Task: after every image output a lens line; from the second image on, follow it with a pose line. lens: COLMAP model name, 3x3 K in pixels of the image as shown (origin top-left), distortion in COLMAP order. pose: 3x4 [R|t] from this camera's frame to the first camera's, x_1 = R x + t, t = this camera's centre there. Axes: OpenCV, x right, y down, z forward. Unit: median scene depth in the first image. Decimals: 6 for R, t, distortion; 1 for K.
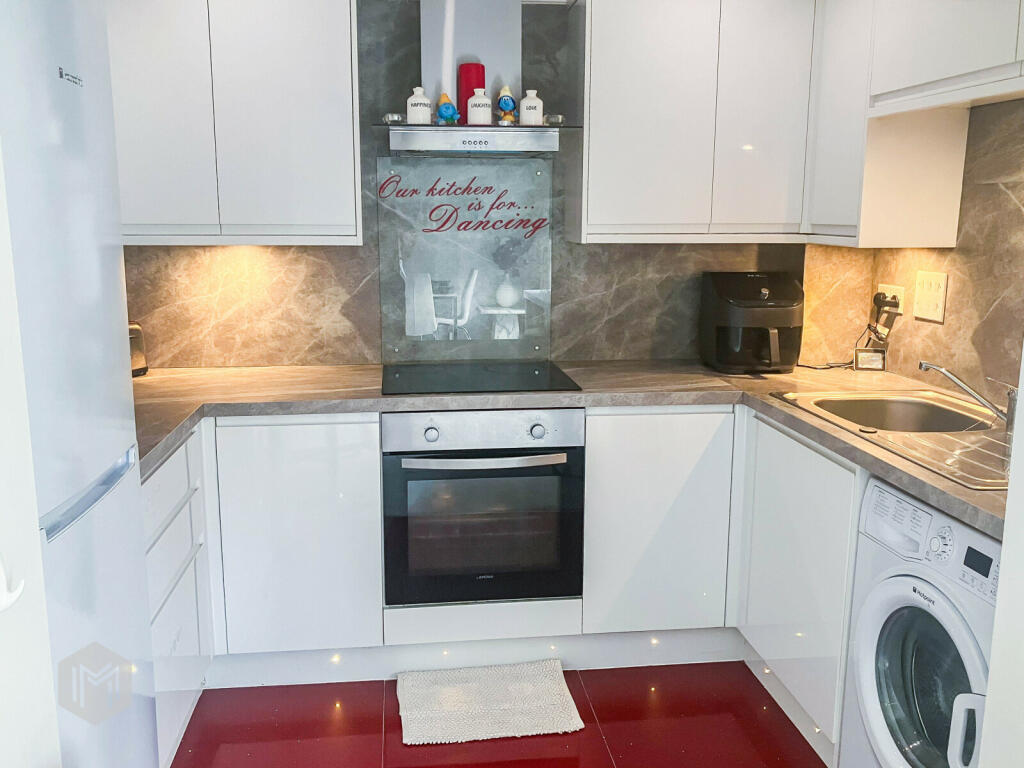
lens RADIAL K [[896.9, 0, 512.0], [0, 896.9, 384.0], [0, 0, 1]] dist [0.054961, -0.077892]
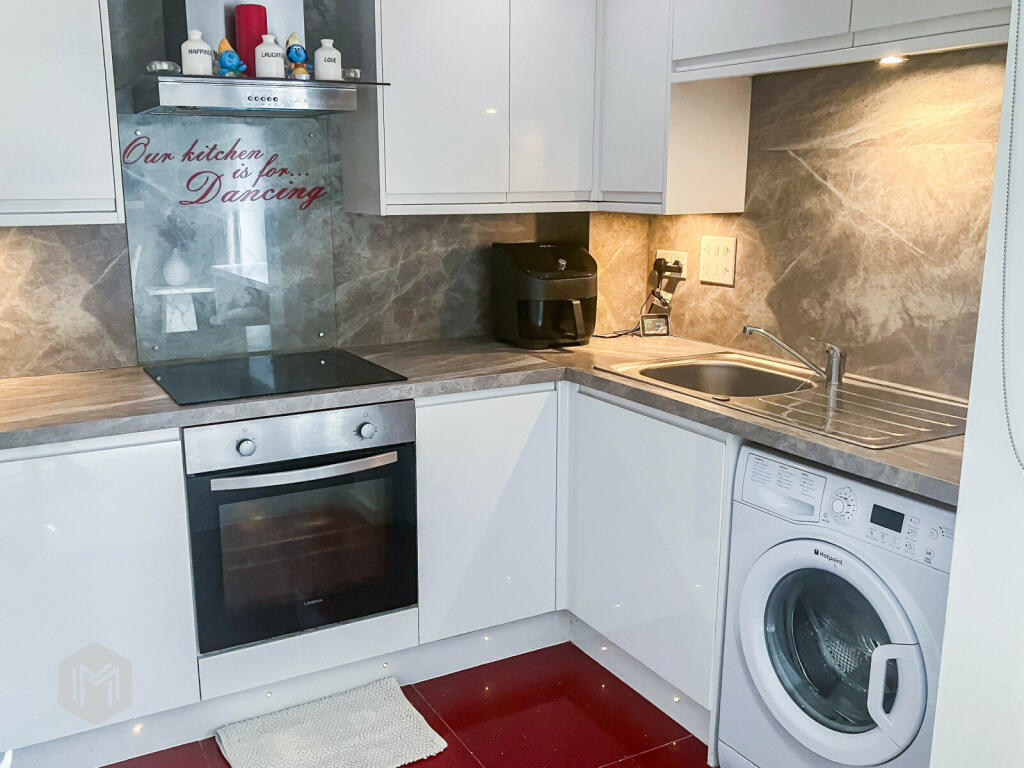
lens RADIAL K [[931.9, 0, 478.3], [0, 931.9, 386.8], [0, 0, 1]] dist [0.117984, -0.344658]
pose [[0.935311, -0.084125, 0.343681, -0.167047], [0.072573, 0.996285, 0.046364, -0.022761], [-0.346305, -0.018423, 0.937941, 0.088132]]
